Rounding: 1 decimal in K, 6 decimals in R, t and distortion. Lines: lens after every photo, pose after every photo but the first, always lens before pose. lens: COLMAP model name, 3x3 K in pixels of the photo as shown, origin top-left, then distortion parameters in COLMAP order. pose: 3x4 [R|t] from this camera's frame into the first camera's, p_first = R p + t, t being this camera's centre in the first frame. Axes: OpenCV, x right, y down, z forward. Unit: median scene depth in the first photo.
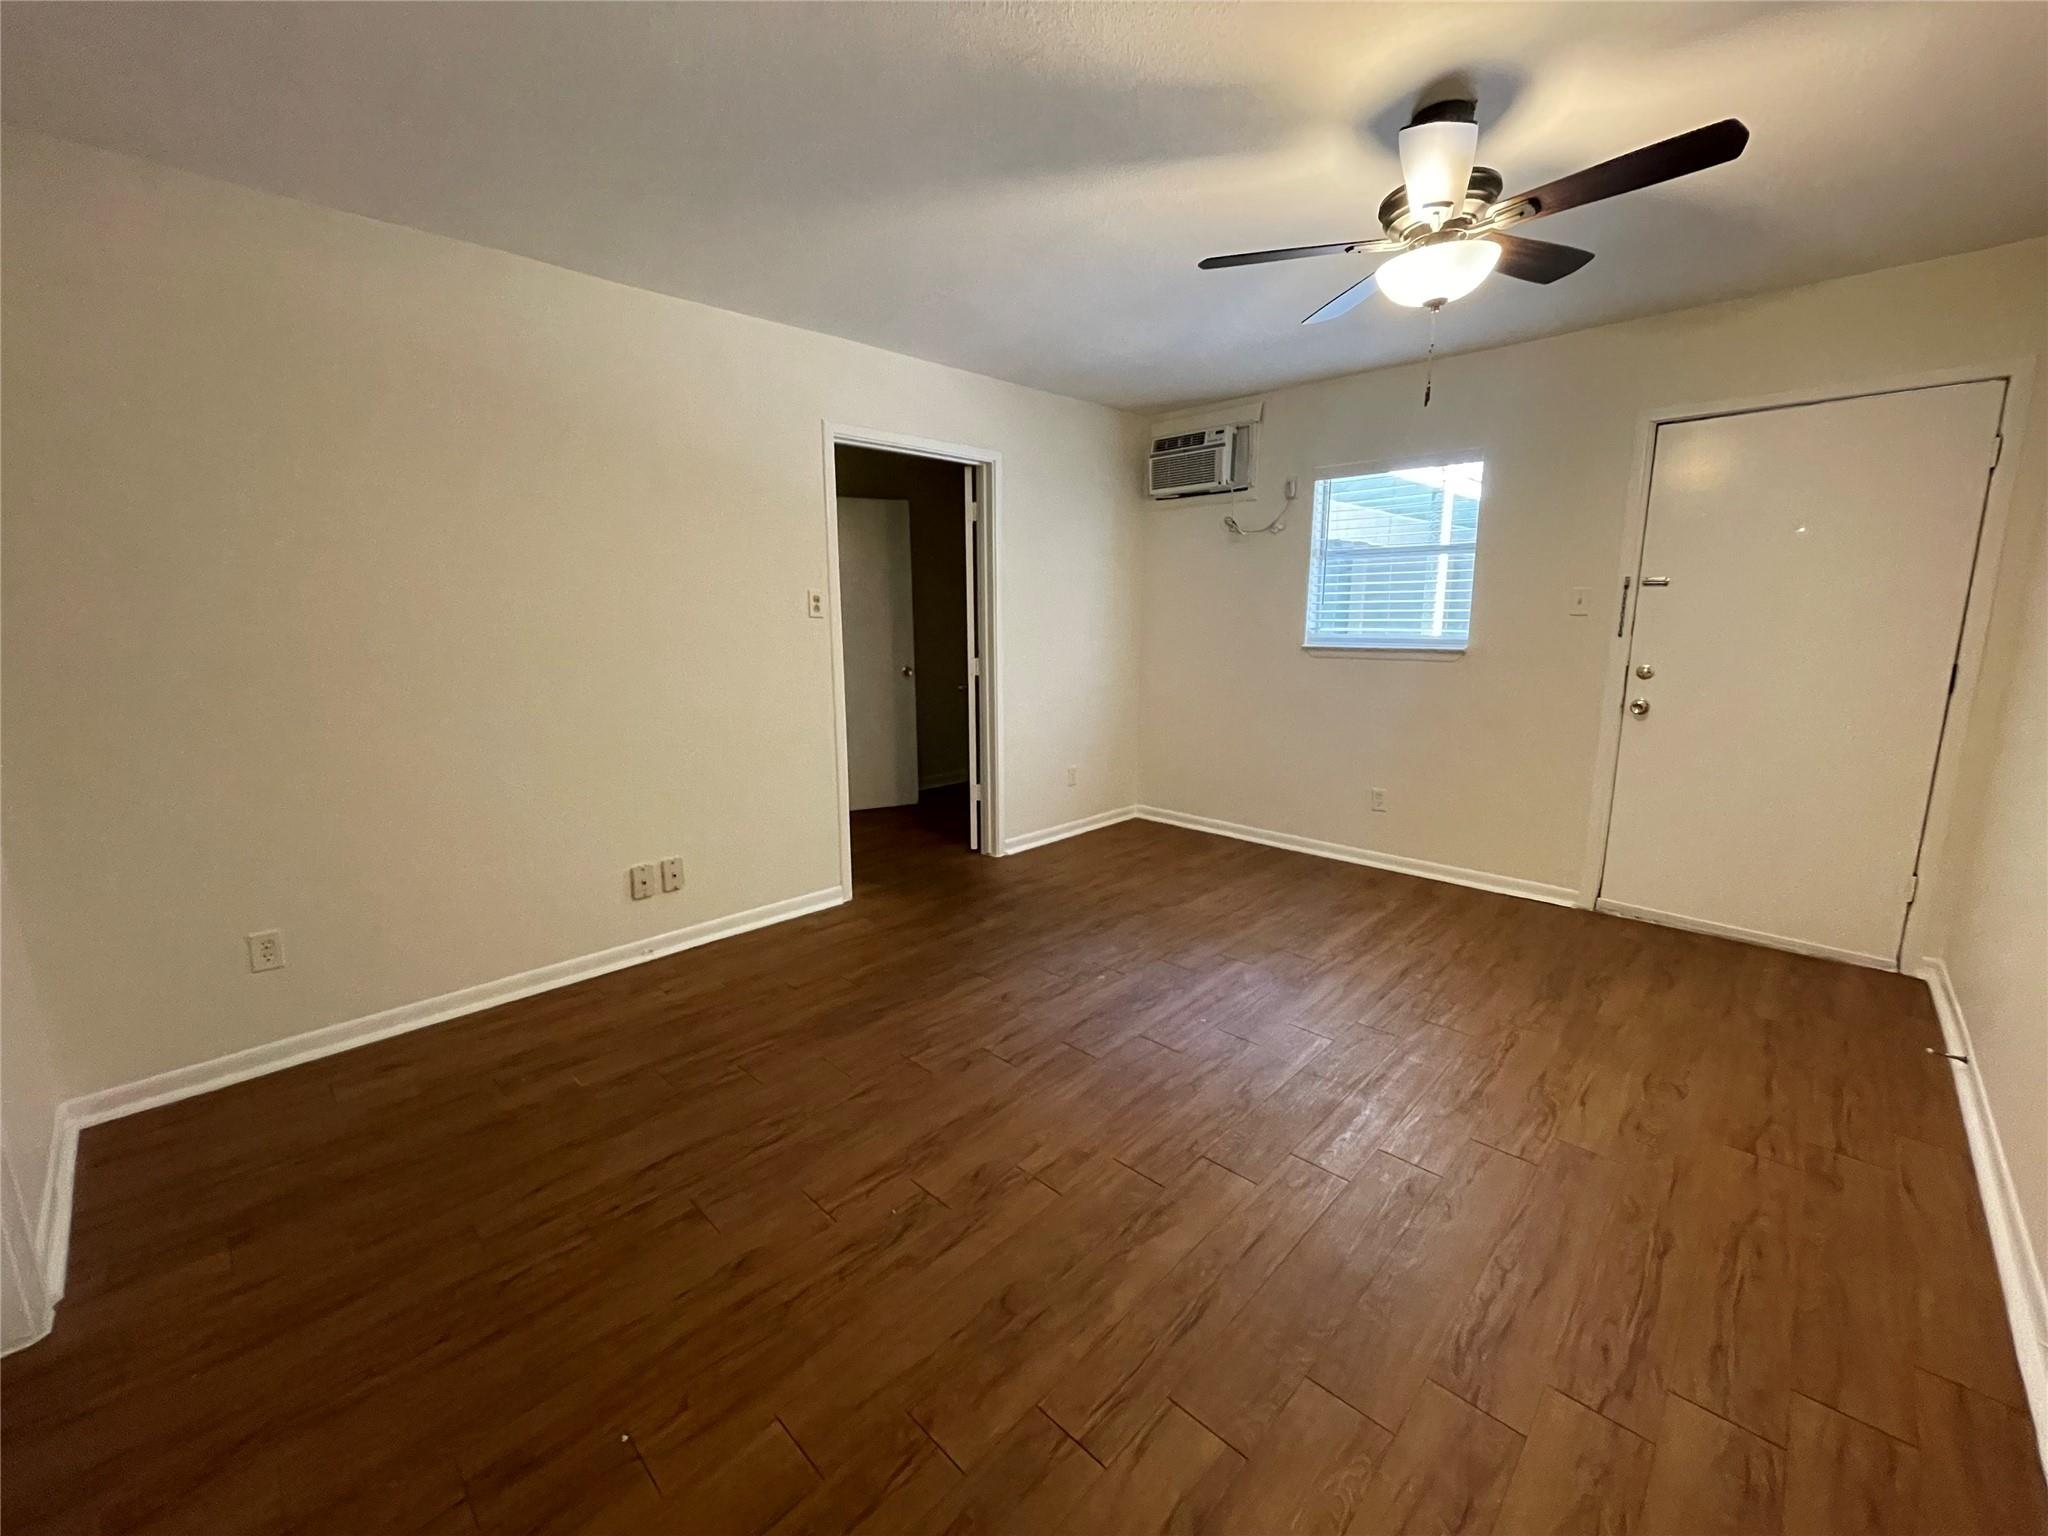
lens RADIAL K [[826.5, 0, 1020.4], [0, 826.5, 765.8], [0, 0, 1]] dist [-0.000158, -0.000066]
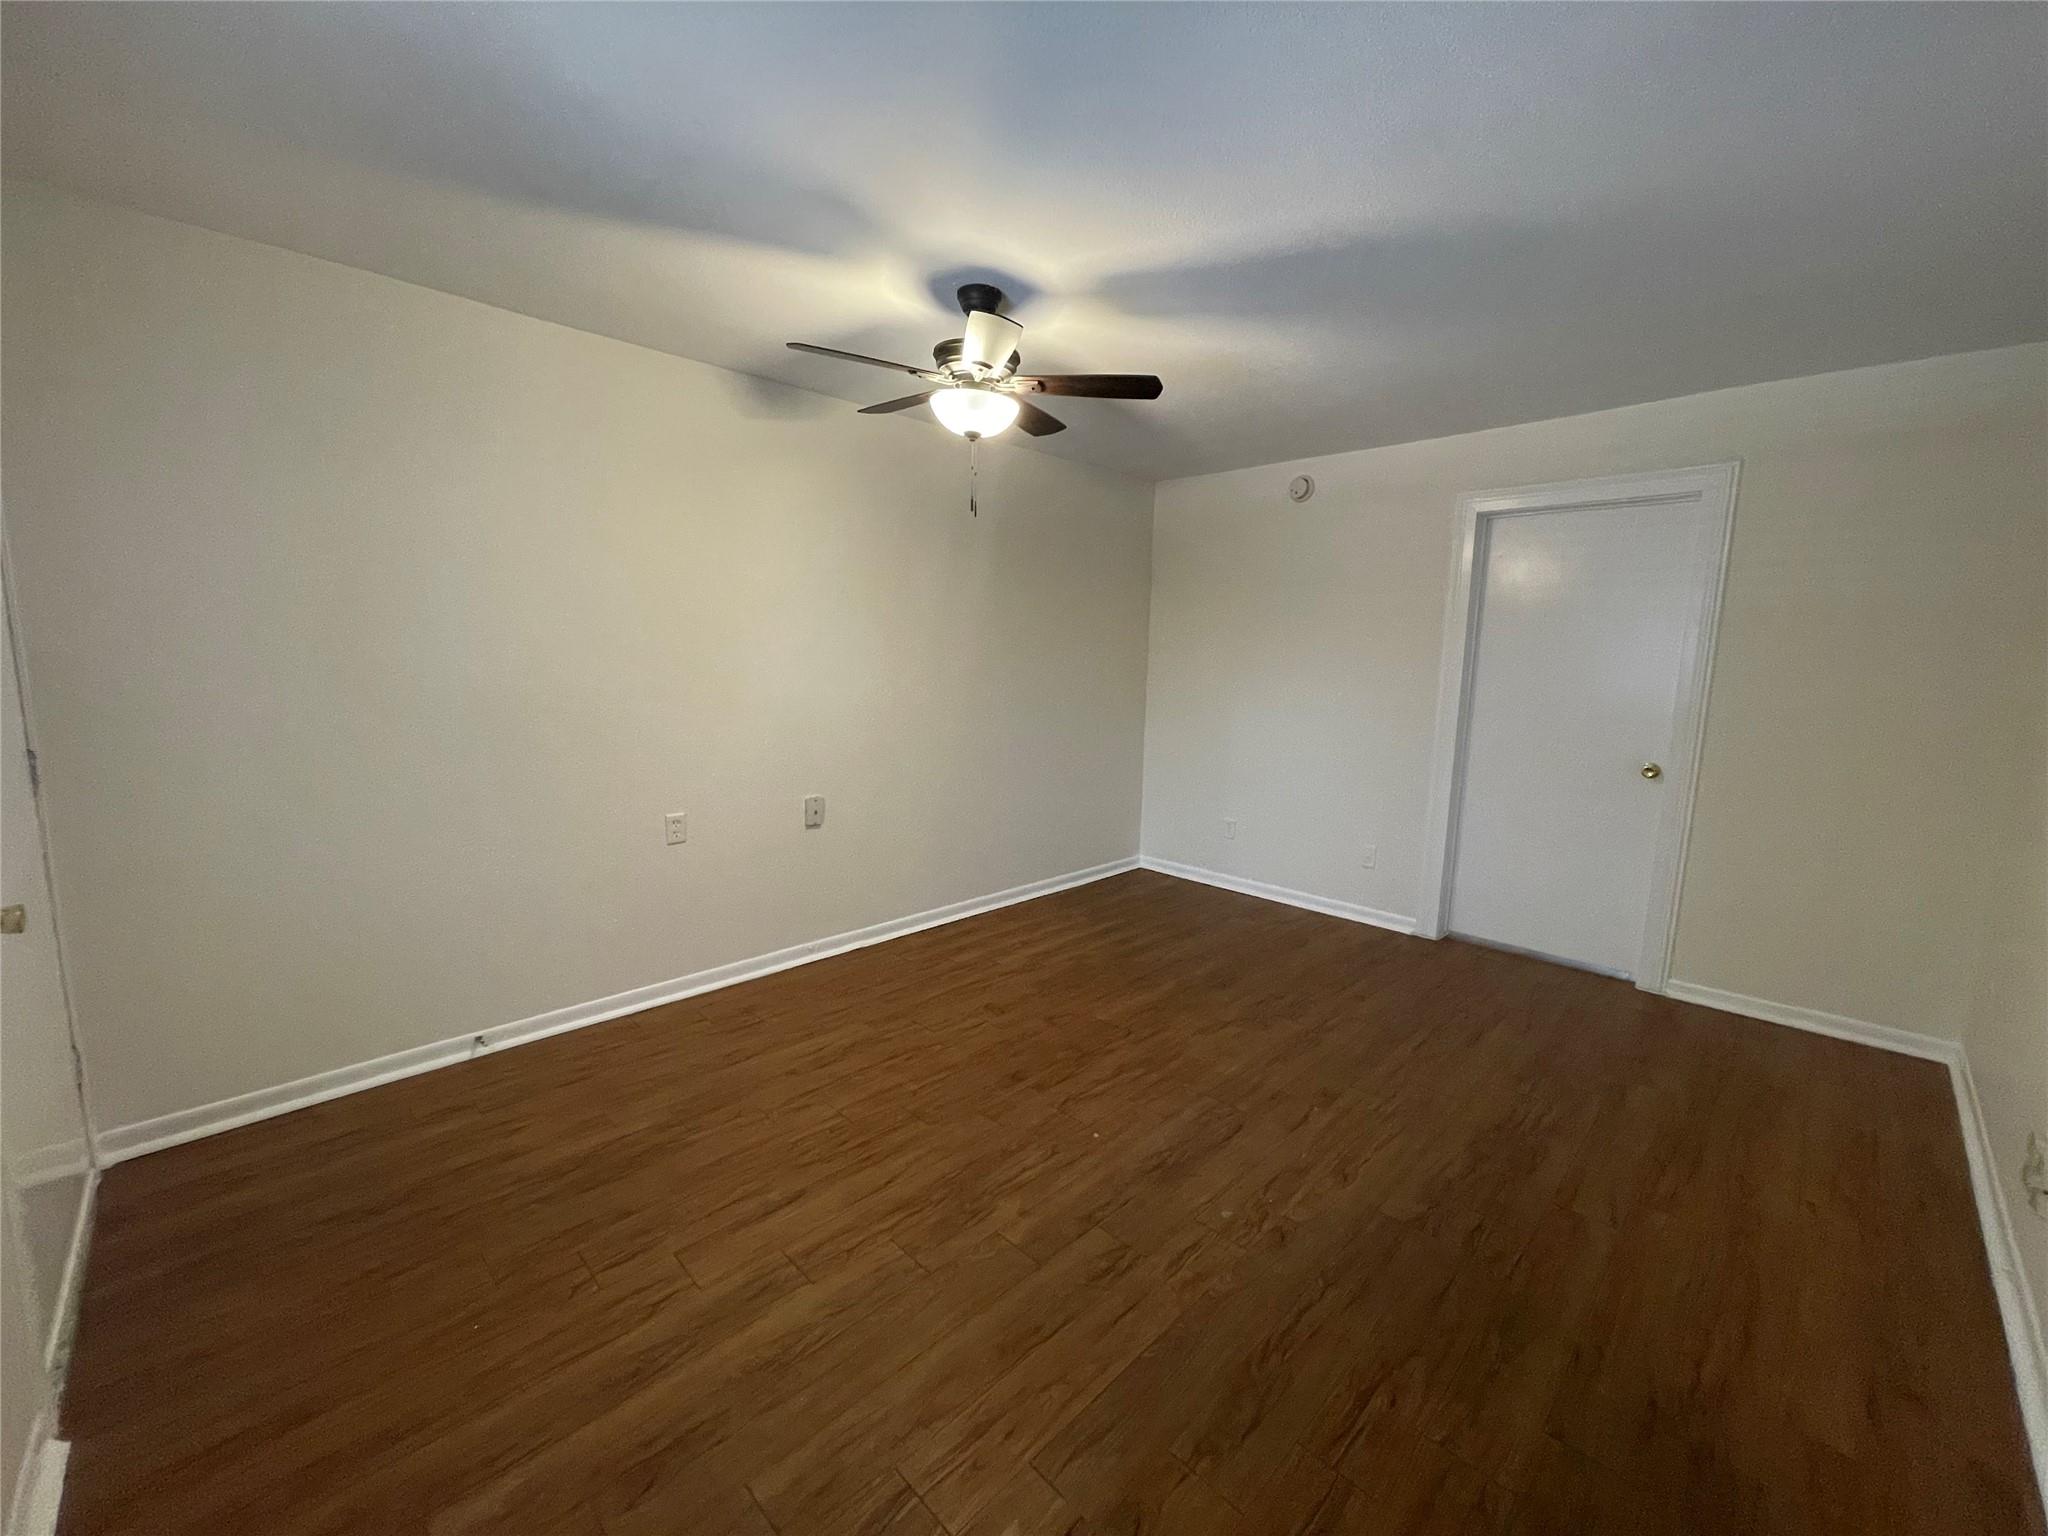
lens RADIAL K [[826.5, 0, 1020.4], [0, 826.5, 765.8], [0, 0, 1]] dist [-0.000158, -0.000066]
pose [[-0.999862, -0.013626, 0.009474, 0.276622], [-0.009885, 0.947537, 0.319494, -0.326967], [-0.013330, 0.319357, -0.947541, 1.583104]]
